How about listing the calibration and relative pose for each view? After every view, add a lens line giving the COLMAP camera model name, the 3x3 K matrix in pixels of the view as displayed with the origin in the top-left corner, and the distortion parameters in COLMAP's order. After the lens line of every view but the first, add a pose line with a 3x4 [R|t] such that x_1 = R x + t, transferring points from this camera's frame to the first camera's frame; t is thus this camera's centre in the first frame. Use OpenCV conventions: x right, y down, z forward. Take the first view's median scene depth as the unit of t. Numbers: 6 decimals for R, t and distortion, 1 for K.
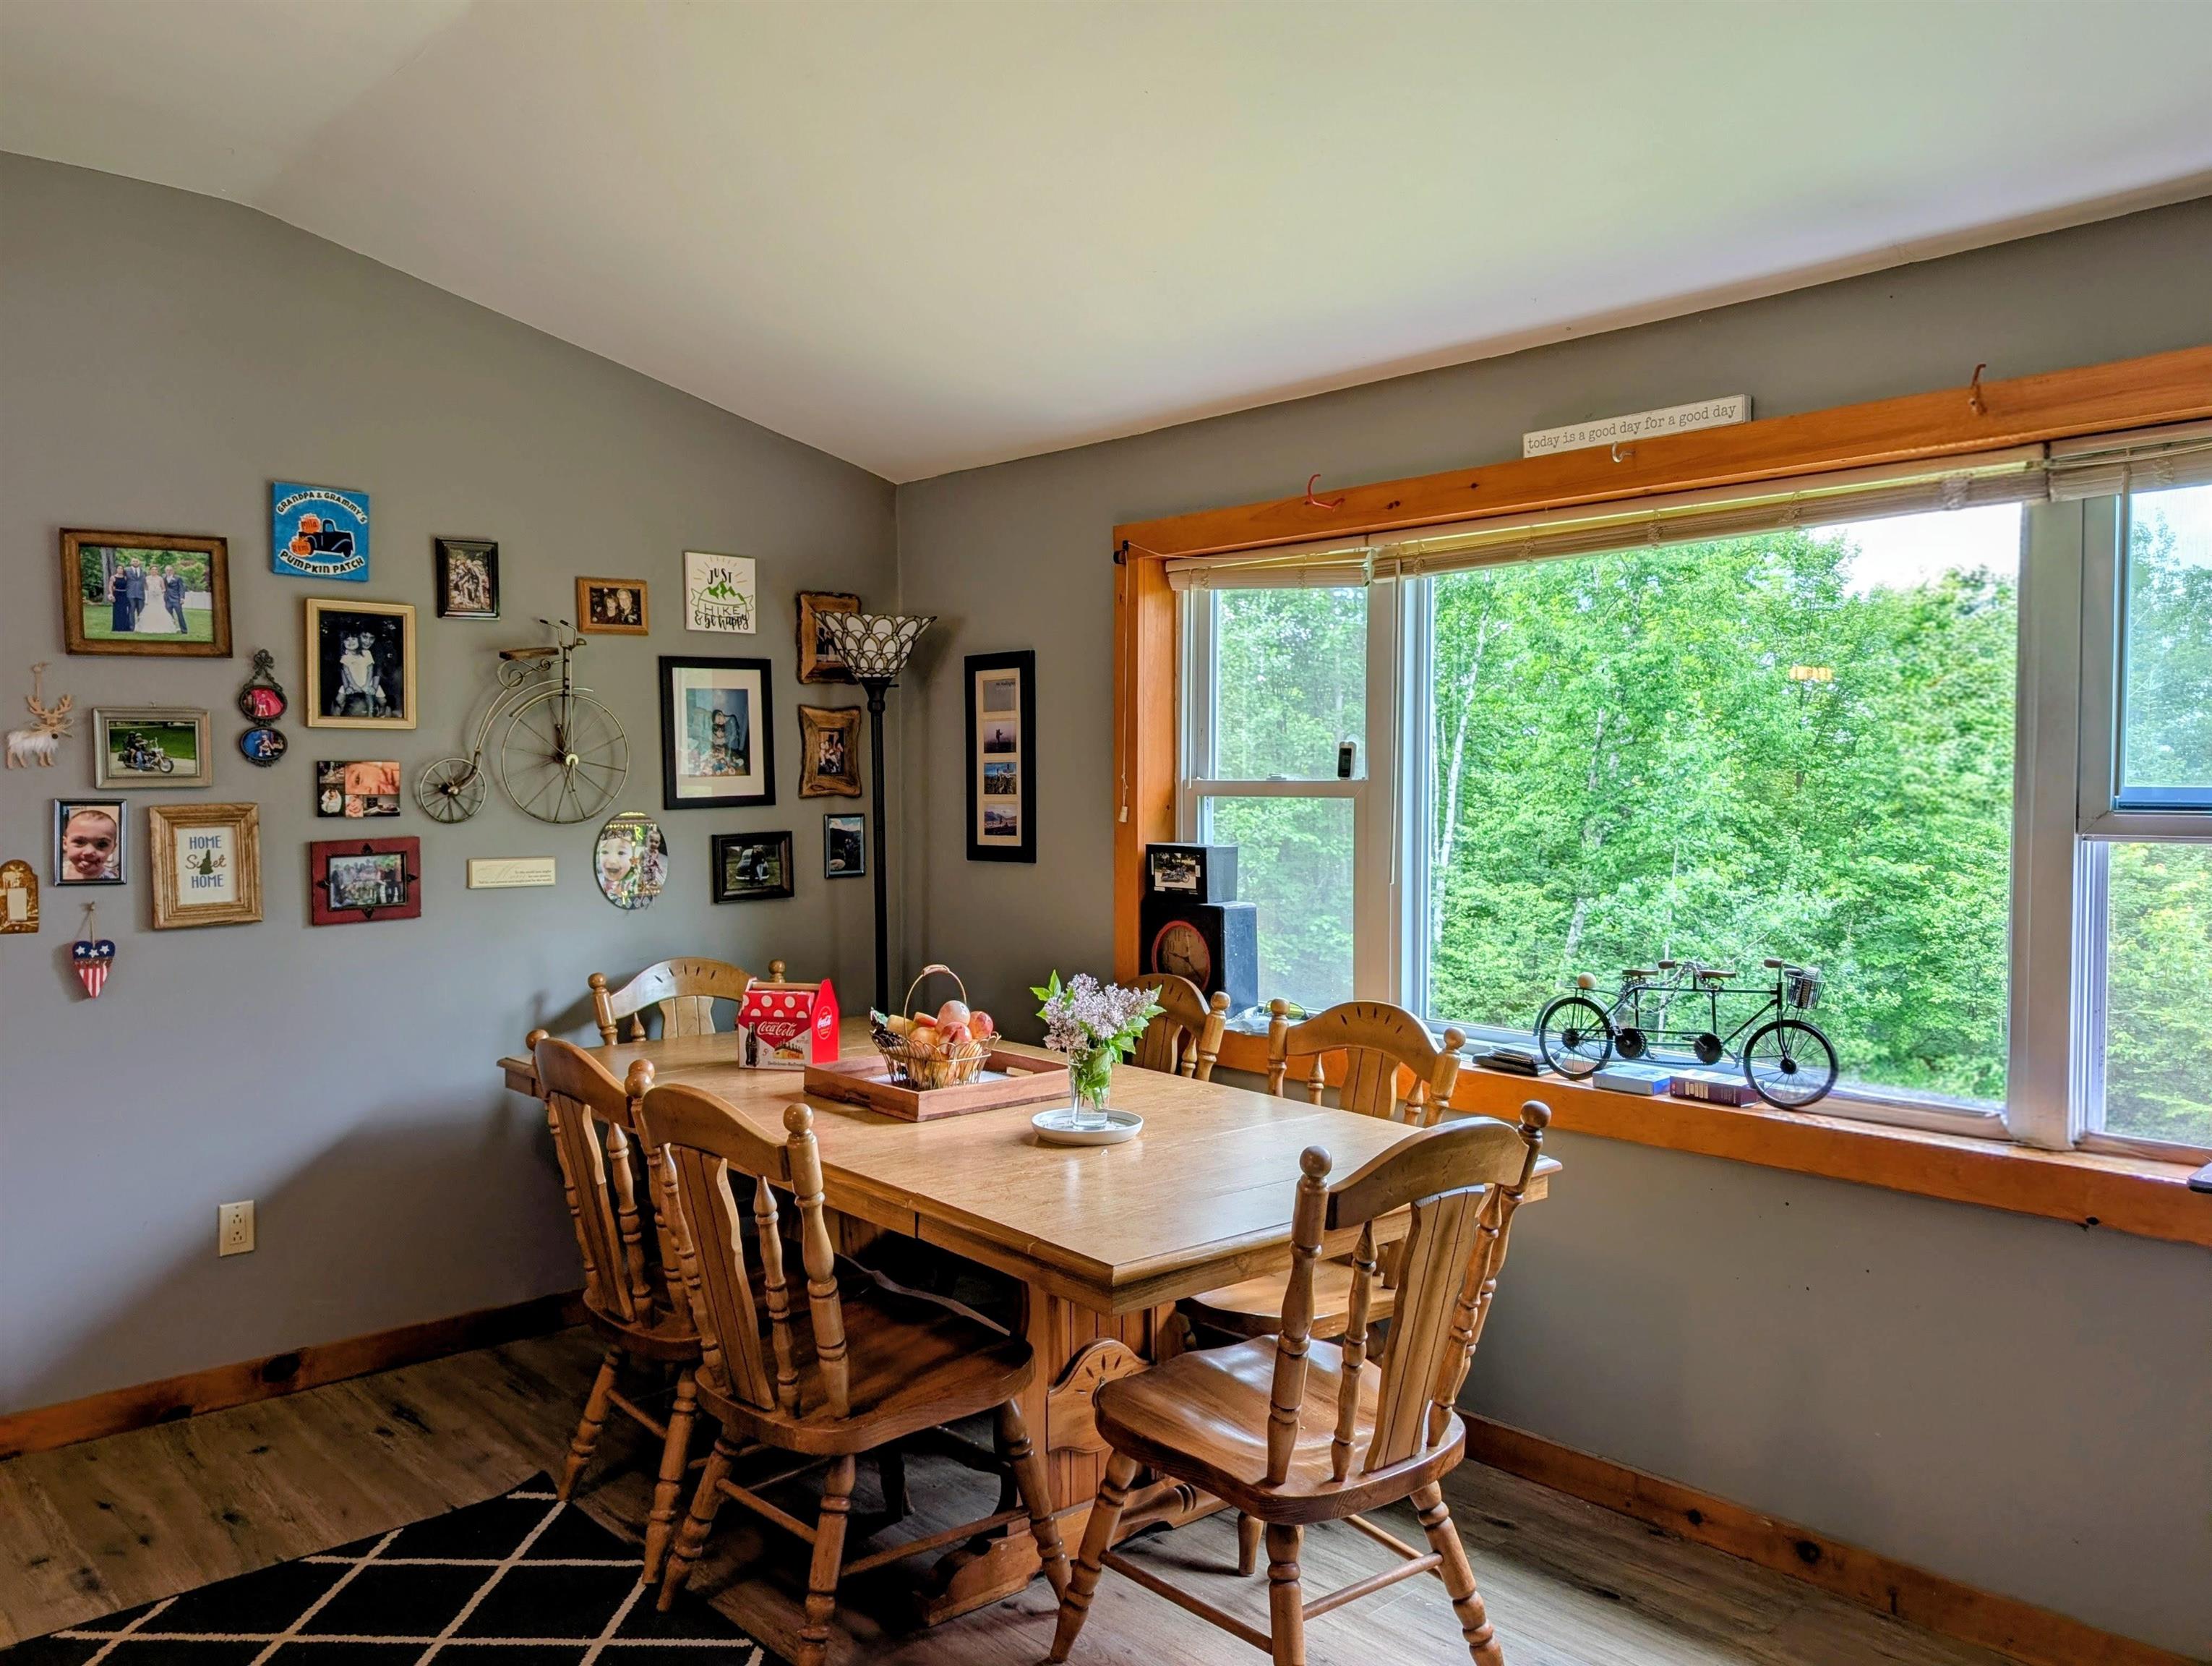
lens RADIAL K [[1689.4, 0, 1106.0], [0, 1689.4, 833.0], [0, 0, 1]] dist [0.084823, -0.166643]
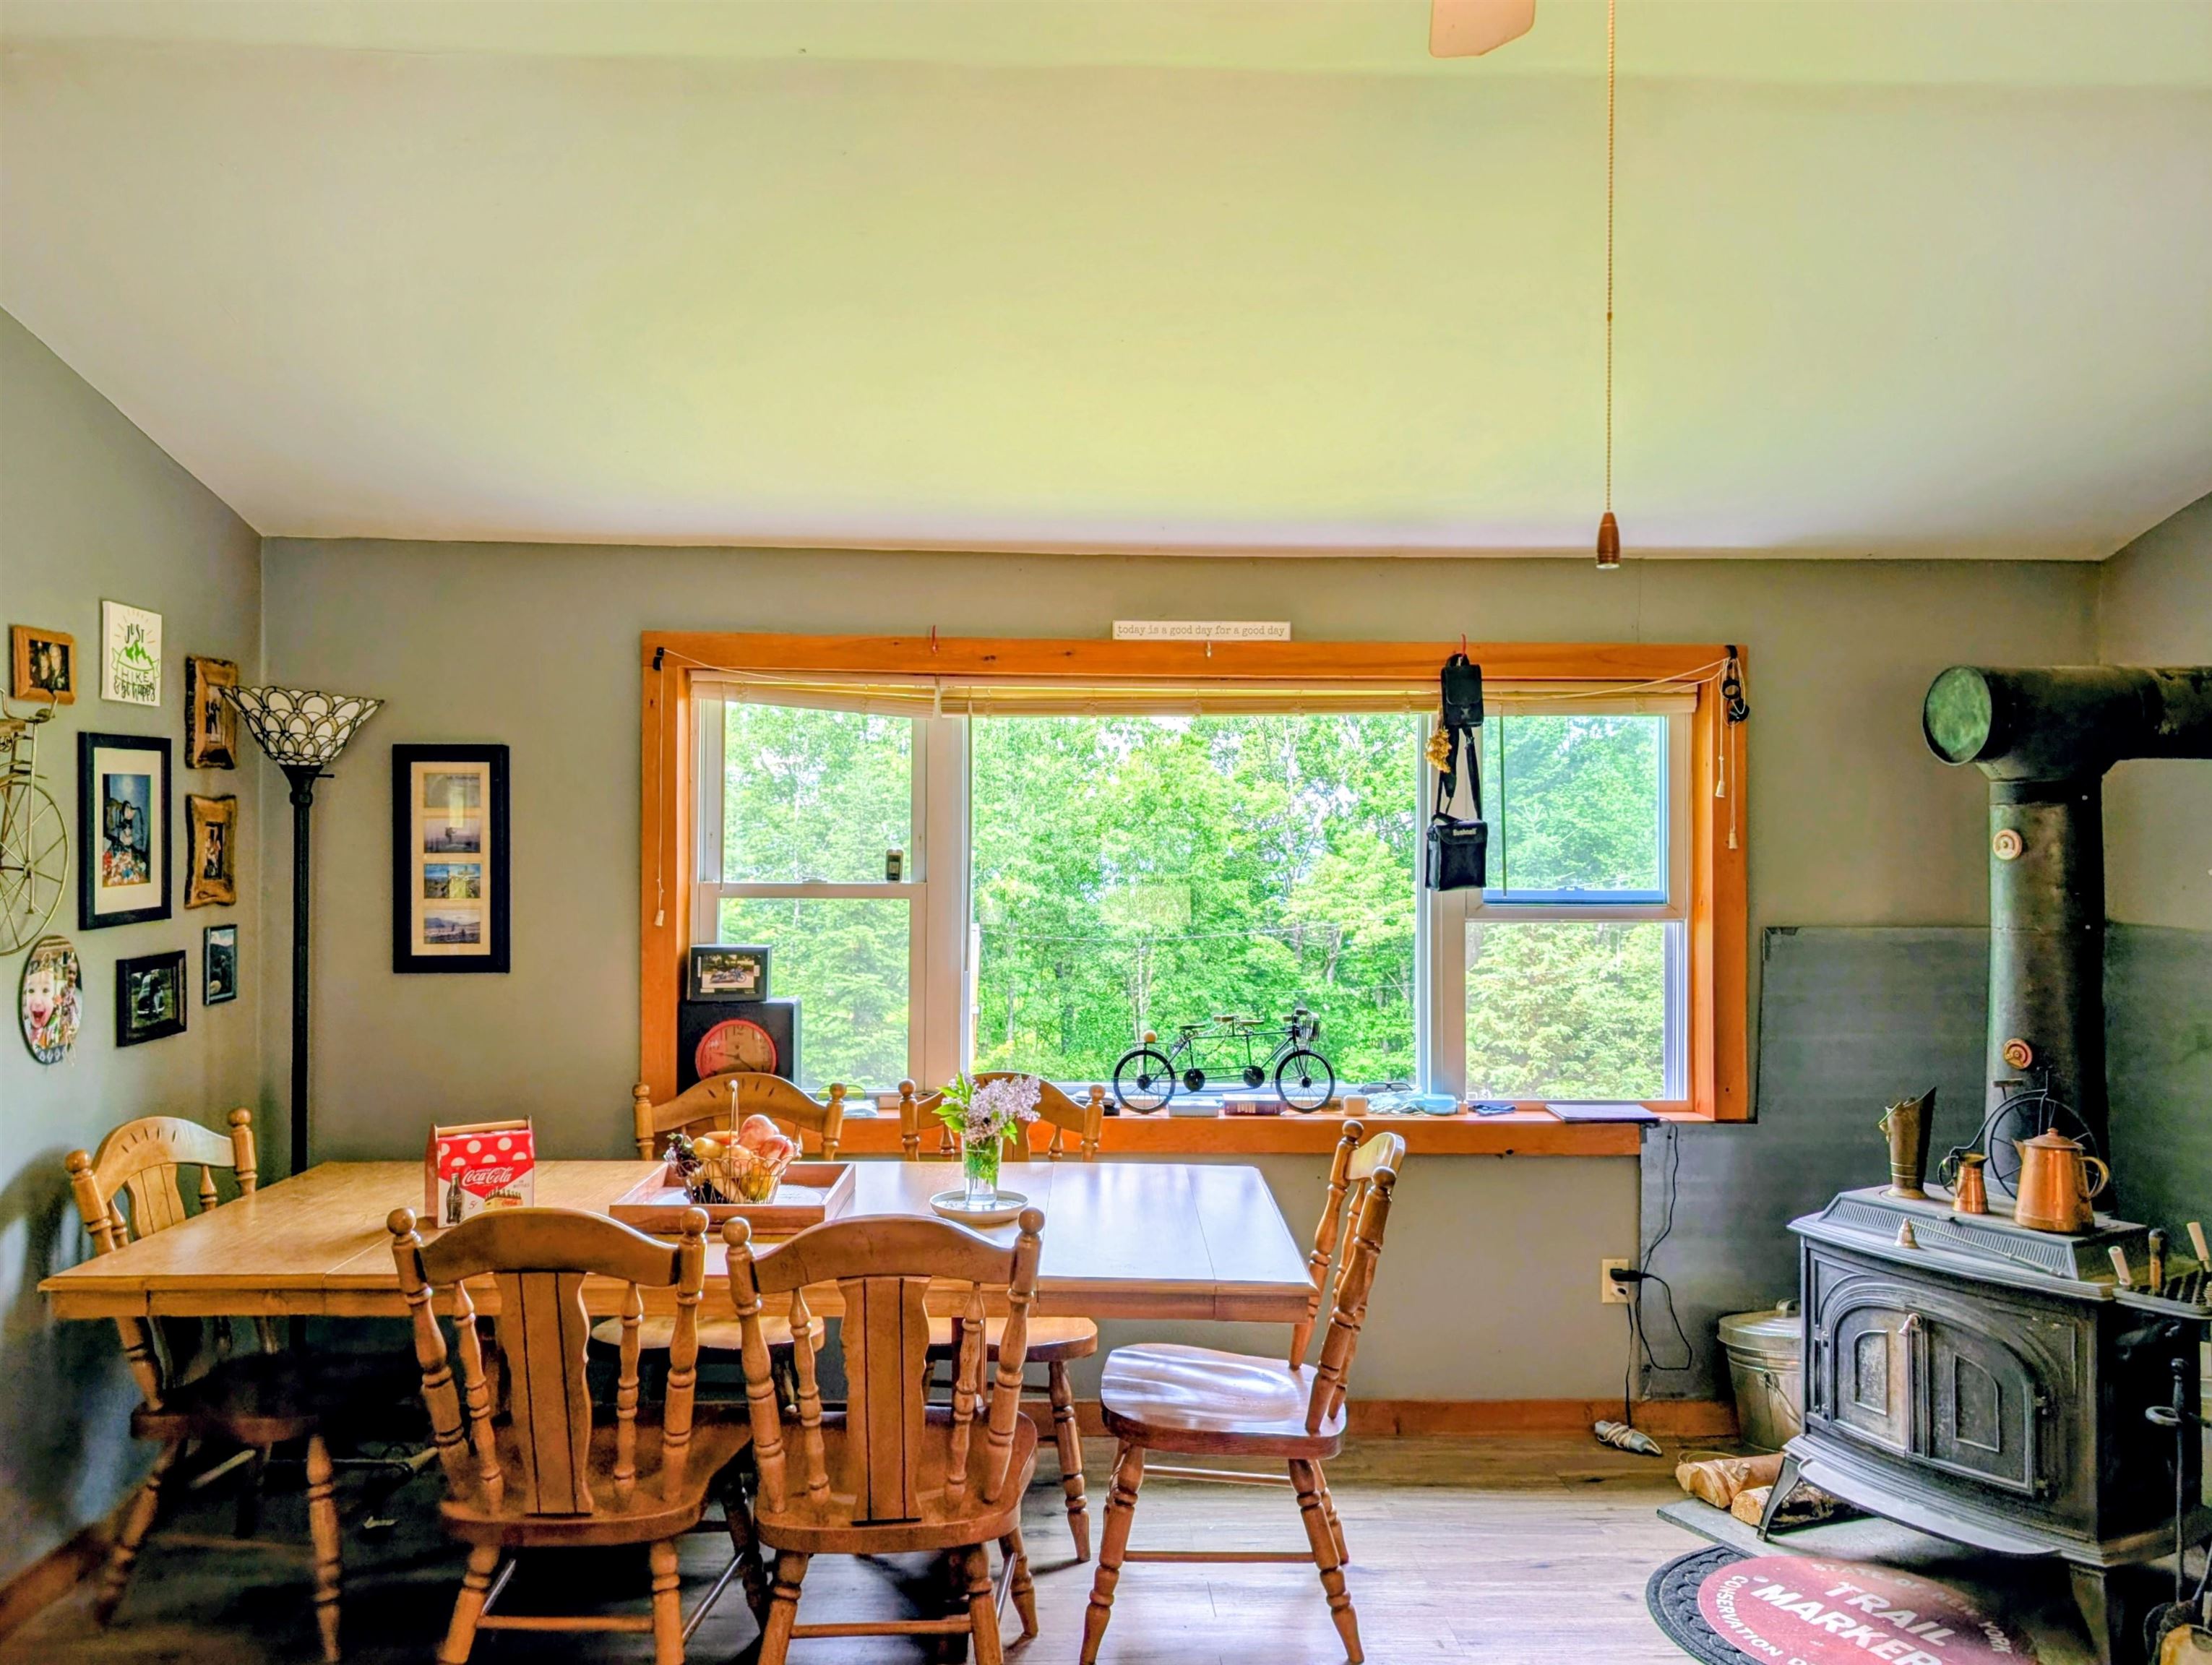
lens RADIAL K [[1689.2, 0, 1106.0], [0, 1689.2, 832.5], [0, 0, 1]] dist [0.084823, -0.166643]
pose [[0.624659, 0.006435, 0.780871, -0.587341], [0.017672, 0.999593, -0.022373, -0.033347], [-0.780698, 0.027775, 0.624291, 0.154438]]
